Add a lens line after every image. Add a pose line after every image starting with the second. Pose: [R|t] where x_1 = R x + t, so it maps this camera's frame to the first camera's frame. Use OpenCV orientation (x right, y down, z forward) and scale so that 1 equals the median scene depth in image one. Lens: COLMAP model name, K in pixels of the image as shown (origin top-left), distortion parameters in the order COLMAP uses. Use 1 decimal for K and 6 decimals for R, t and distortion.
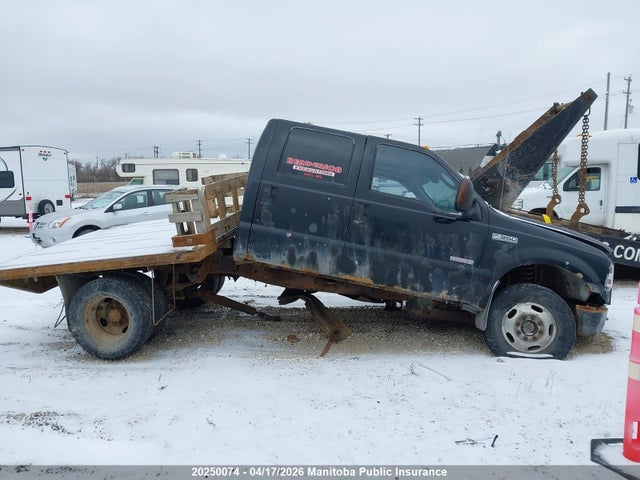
lens RADIAL K [[497.6, 0, 320.0], [0, 497.6, 240.0], [0, 0, 1]] dist [0.063699, -0.087853]
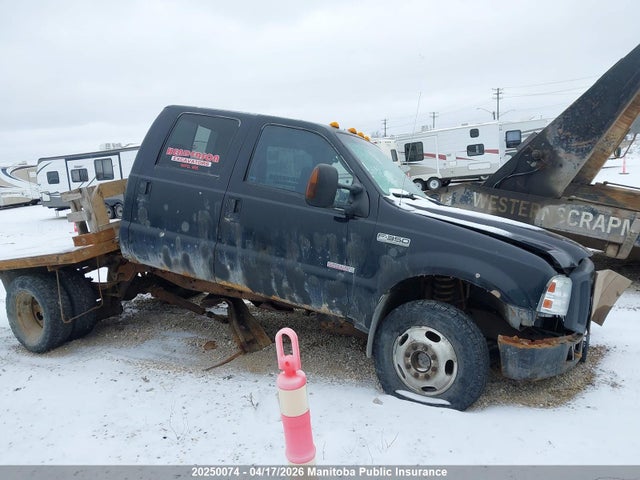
lens RADIAL K [[497.6, 0, 320.0], [0, 497.6, 240.0], [0, 0, 1]] dist [0.063699, -0.087853]
pose [[0.927028, 0.004773, -0.374962, 0.542476], [0.011866, 0.999045, 0.042053, -0.035246], [0.374804, -0.043434, 0.926086, 0.265747]]
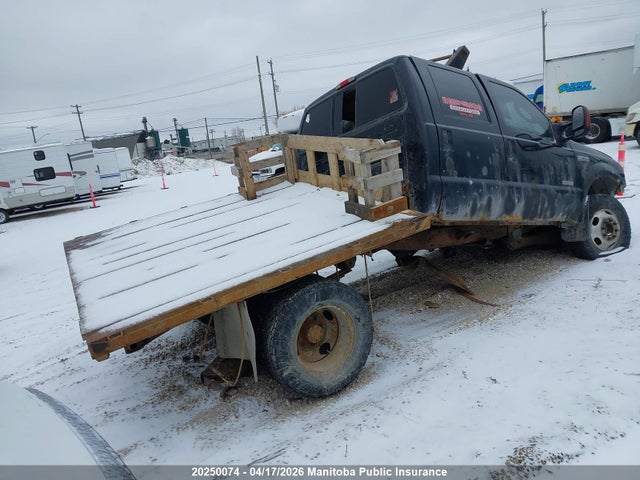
lens RADIAL K [[494.5, 0, 319.0], [0, 494.5, 246.8], [0, 0, 1]] dist [-0.005709, -0.004696]
pose [[0.777563, -0.218583, 0.589591, -0.818956], [0.194346, 0.975269, 0.105261, -0.043599], [-0.598018, 0.032737, 0.800814, 0.457807]]
